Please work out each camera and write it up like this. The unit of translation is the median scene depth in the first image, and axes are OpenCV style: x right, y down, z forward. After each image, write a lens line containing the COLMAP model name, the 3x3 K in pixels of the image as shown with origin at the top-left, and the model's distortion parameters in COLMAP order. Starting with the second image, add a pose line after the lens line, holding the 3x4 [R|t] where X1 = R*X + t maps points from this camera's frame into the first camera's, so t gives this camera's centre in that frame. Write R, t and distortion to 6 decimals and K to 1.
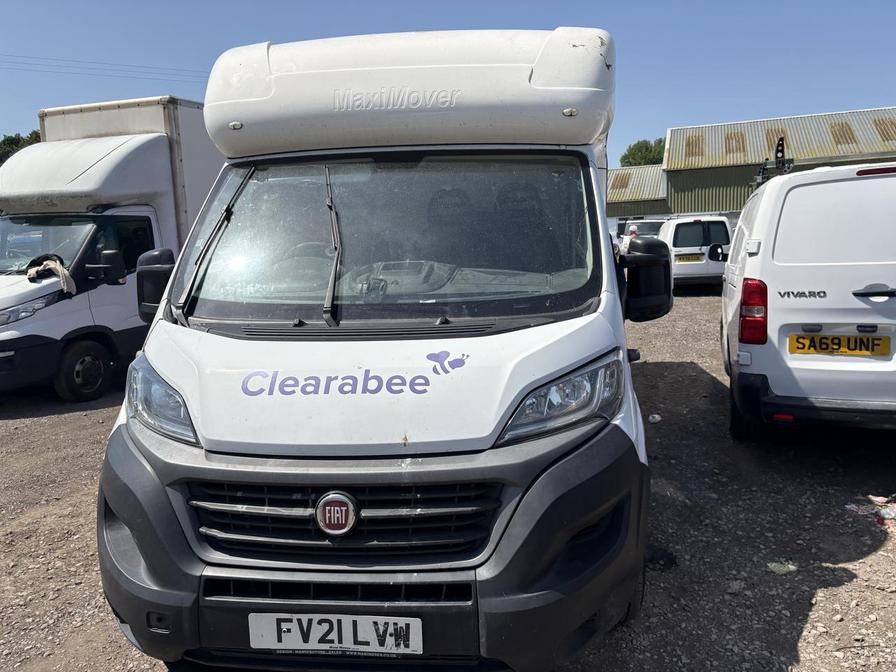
lens RADIAL K [[716.0, 0, 450.1], [0, 716.0, 335.1], [0, 0, 1]] dist [0.033806, -0.055950]
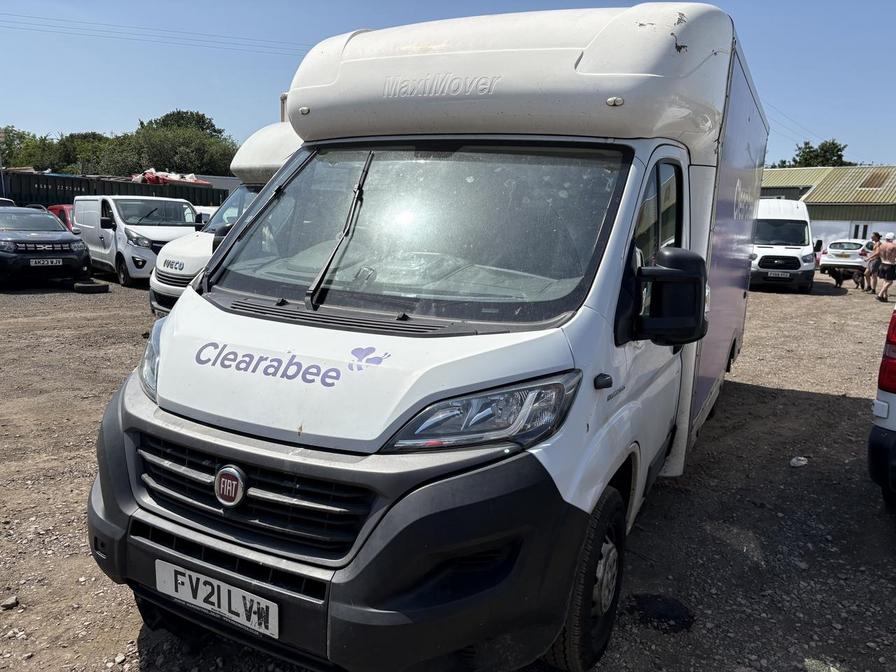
lens RADIAL K [[716.0, 0, 445.6], [0, 716.0, 333.5], [0, 0, 1]] dist [0.033806, -0.055950]
pose [[0.922840, 0.128884, -0.362982, 0.457836], [-0.120545, 0.991658, 0.045635, -0.055617], [0.365836, 0.001642, 0.930678, 0.129498]]
